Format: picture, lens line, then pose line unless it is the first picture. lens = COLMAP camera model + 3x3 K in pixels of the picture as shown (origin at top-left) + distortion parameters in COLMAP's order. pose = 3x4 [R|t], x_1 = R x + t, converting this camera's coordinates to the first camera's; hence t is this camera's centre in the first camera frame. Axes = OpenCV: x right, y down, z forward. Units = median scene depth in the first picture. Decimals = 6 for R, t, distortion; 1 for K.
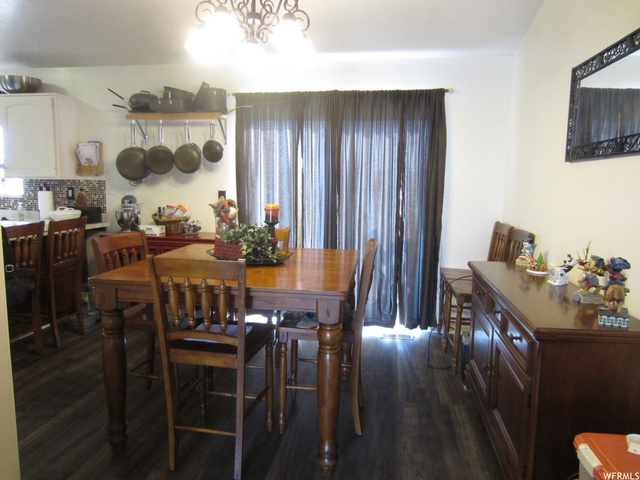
lens RADIAL K [[457.4, 0, 320.0], [0, 457.4, 240.0], [0, 0, 1]] dist [-0.012985, -0.001211]
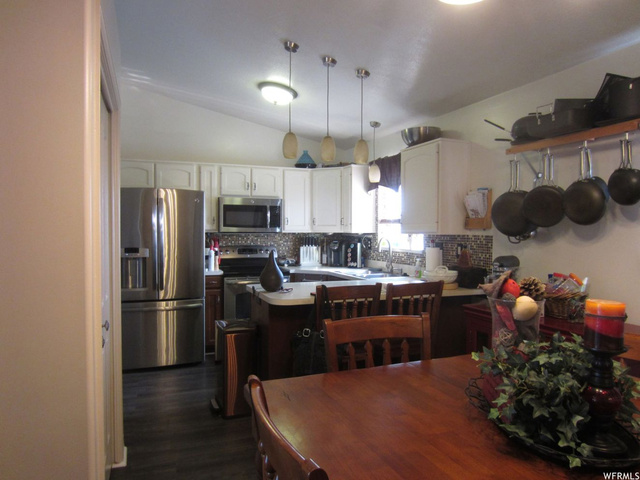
lens RADIAL K [[457.7, 0, 320.0], [0, 457.7, 240.0], [0, 0, 1]] dist [-0.023603, -0.000067]
pose [[0.516886, 0.005974, -0.856033, 0.054309], [-0.106452, 0.992662, -0.057351, -0.047922], [0.849410, 0.120770, 0.513729, 0.353384]]
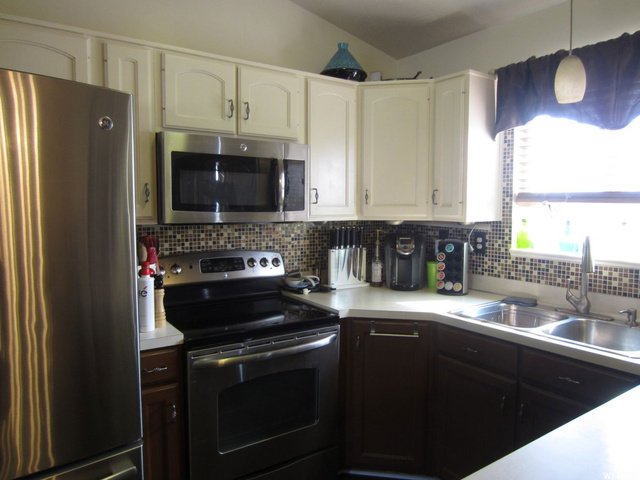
lens RADIAL K [[457.7, 0, 320.0], [0, 457.7, 240.0], [0, 0, 1]] dist [-0.023603, -0.000067]
pose [[0.694602, 0.040783, -0.718237, -0.666160], [-0.084173, 0.996142, -0.024839, -0.094916], [0.714453, 0.077709, 0.695355, 0.537761]]
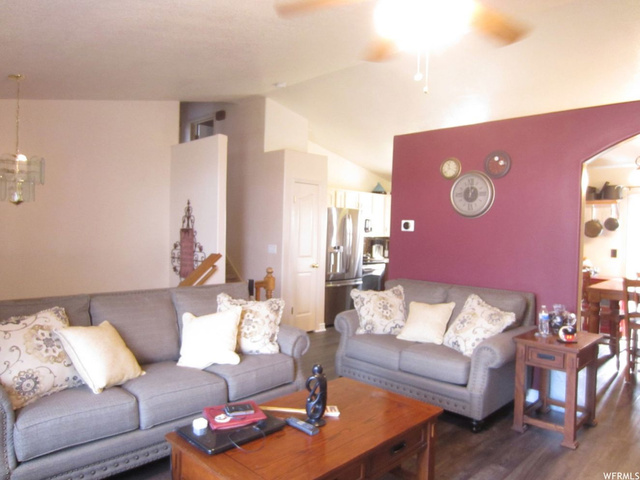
lens RADIAL K [[457.7, 0, 320.0], [0, 457.7, 240.0], [0, 0, 1]] dist [-0.023603, -0.000067]
pose [[0.815293, 0.015246, -0.578848, -0.139298], [-0.084961, 0.991984, -0.093538, 0.085099], [0.572782, 0.125440, 0.810053, -0.776089]]
